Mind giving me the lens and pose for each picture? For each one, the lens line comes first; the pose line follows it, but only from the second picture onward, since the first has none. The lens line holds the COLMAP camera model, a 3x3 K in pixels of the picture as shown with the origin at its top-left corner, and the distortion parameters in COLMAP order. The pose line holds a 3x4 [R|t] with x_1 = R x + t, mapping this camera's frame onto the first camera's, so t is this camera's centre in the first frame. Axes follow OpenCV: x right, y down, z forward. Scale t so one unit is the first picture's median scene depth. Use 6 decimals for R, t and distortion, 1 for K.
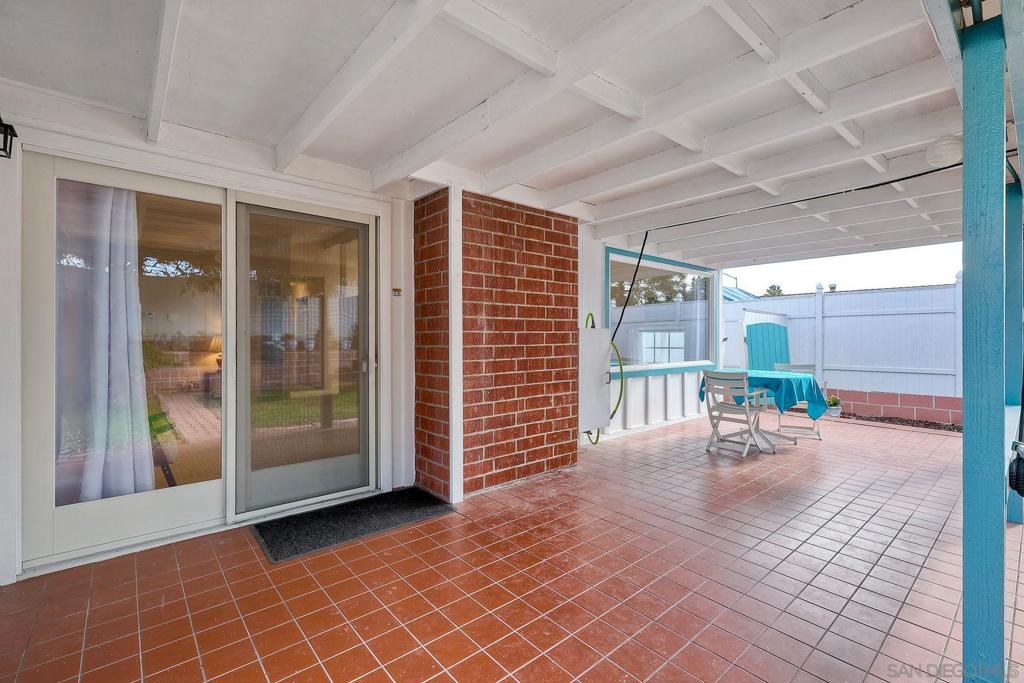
lens RADIAL K [[450.2, 0, 515.4], [0, 450.2, 337.4], [0, 0, 1]] dist [0.006351, -0.002506]
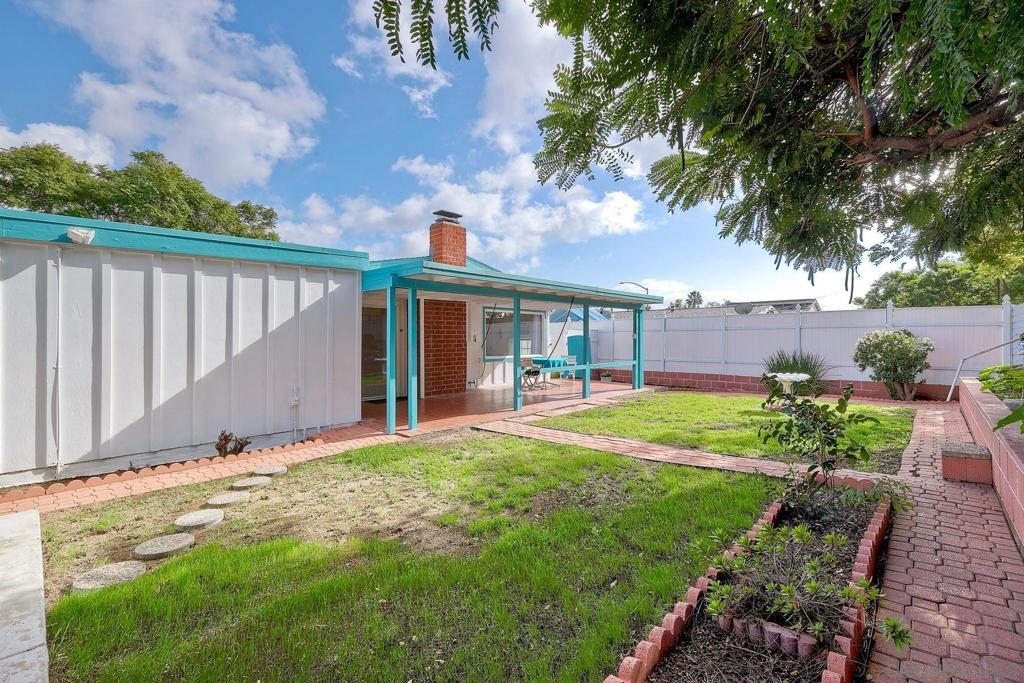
lens RADIAL K [[450.2, 0, 521.9], [0, 450.2, 335.4], [0, 0, 1]] dist [0.006351, -0.002506]
pose [[0.991572, -0.004529, 0.129474, 0.096688], [0.005798, 0.999939, -0.009427, -0.025412], [-0.129423, 0.010098, 0.991538, -1.402301]]
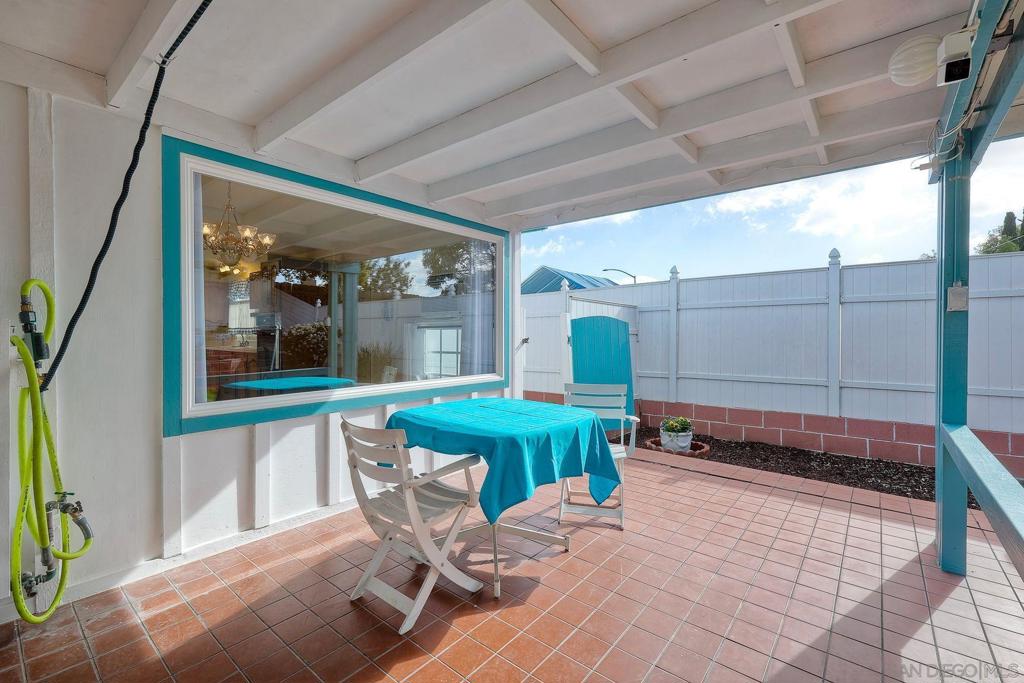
lens RADIAL K [[450.2, 0, 511.2], [0, 450.2, 336.5], [0, 0, 1]] dist [0.006351, -0.002506]
pose [[0.986150, -0.001827, 0.165845, 0.463212], [0.000737, 0.999978, 0.006637, -0.007958], [-0.165853, -0.006423, 0.986129, 0.488116]]
